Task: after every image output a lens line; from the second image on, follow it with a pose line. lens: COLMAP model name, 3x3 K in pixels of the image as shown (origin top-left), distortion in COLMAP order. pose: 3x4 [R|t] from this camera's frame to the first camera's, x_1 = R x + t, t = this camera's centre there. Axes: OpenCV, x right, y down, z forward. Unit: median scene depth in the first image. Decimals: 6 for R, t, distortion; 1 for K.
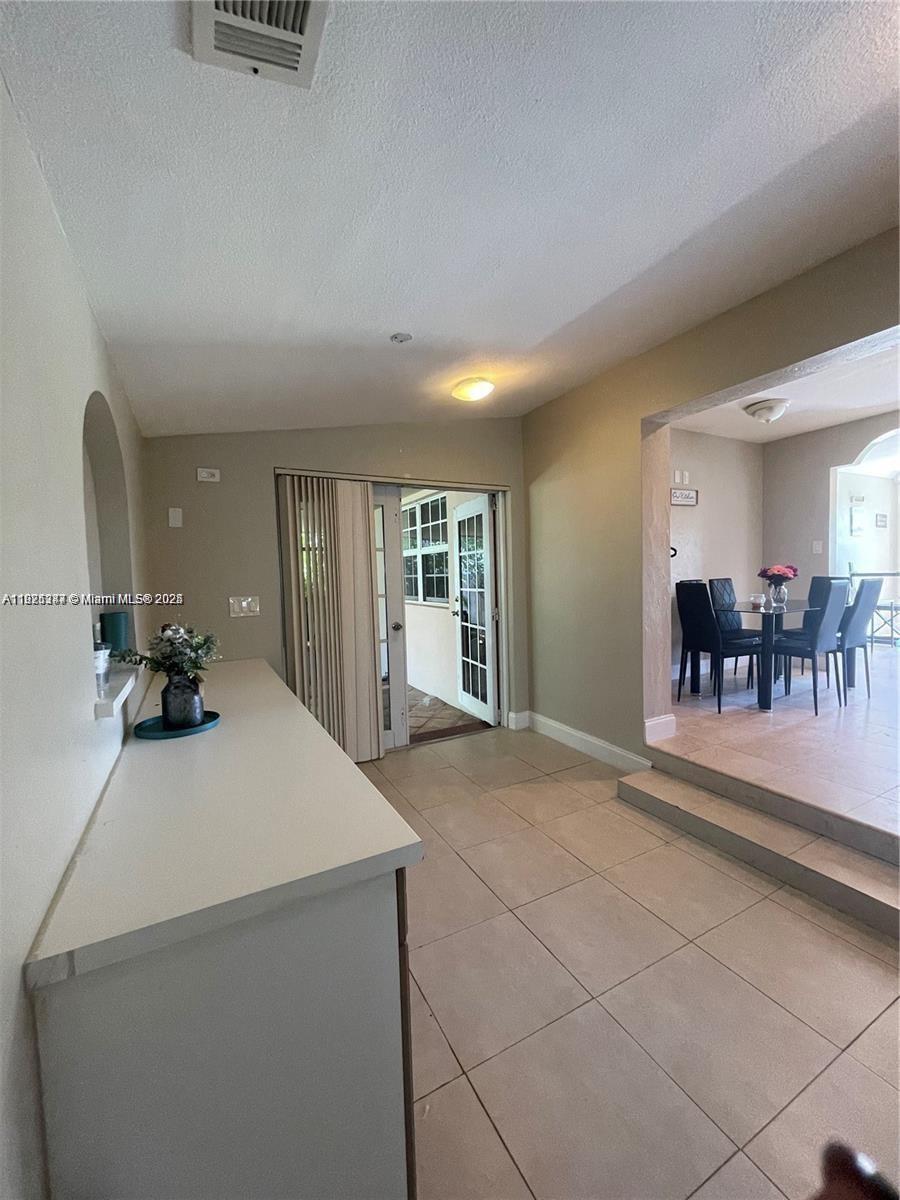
lens RADIAL K [[482.7, 0, 453.9], [0, 482.7, 599.9], [0, 0, 1]] dist [-0.001690, -0.000073]
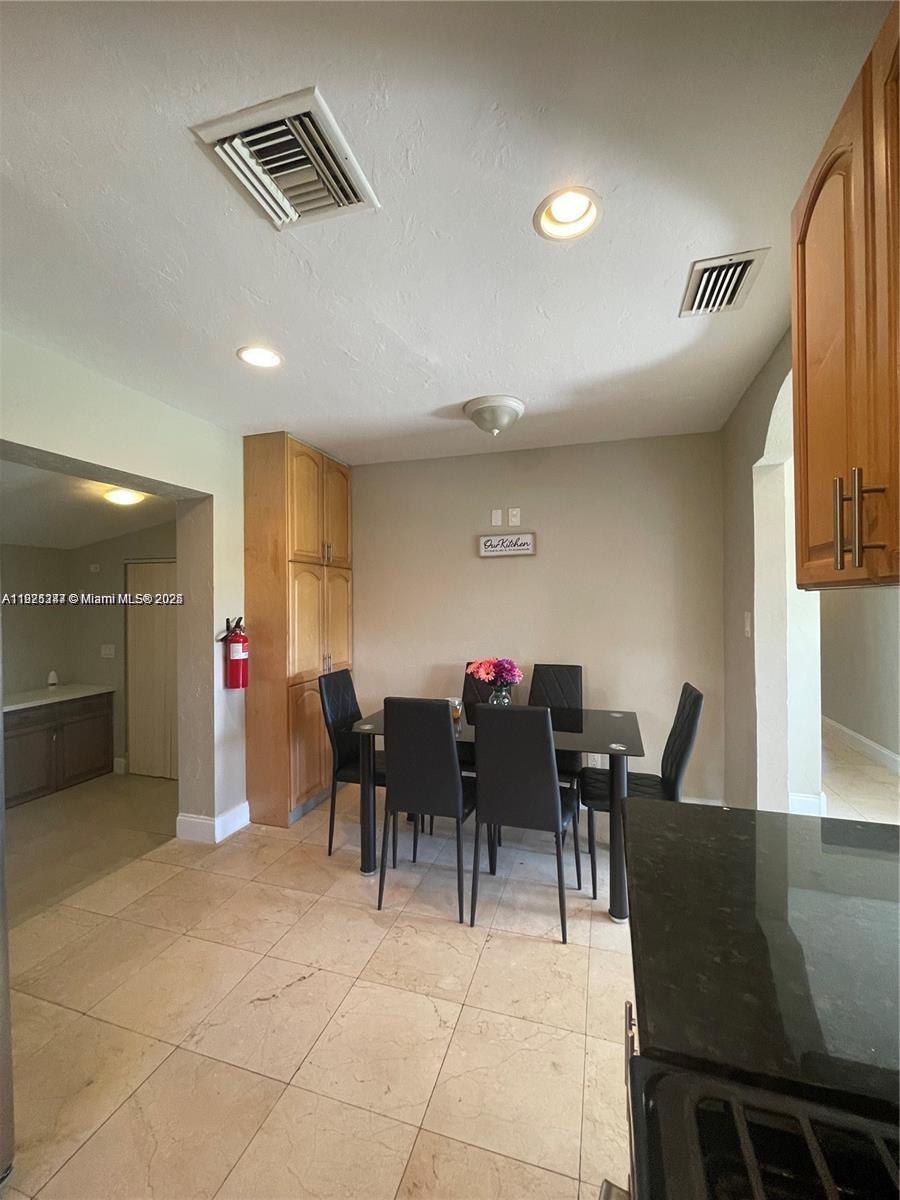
lens RADIAL K [[482.7, 0, 450.8], [0, 482.7, 599.1], [0, 0, 1]] dist [-0.001690, -0.000073]
pose [[0.698129, 0.020480, -0.715679, 0.933454], [-0.053718, 0.998272, -0.023833, -0.113084], [0.713954, 0.055084, 0.698022, 0.454812]]
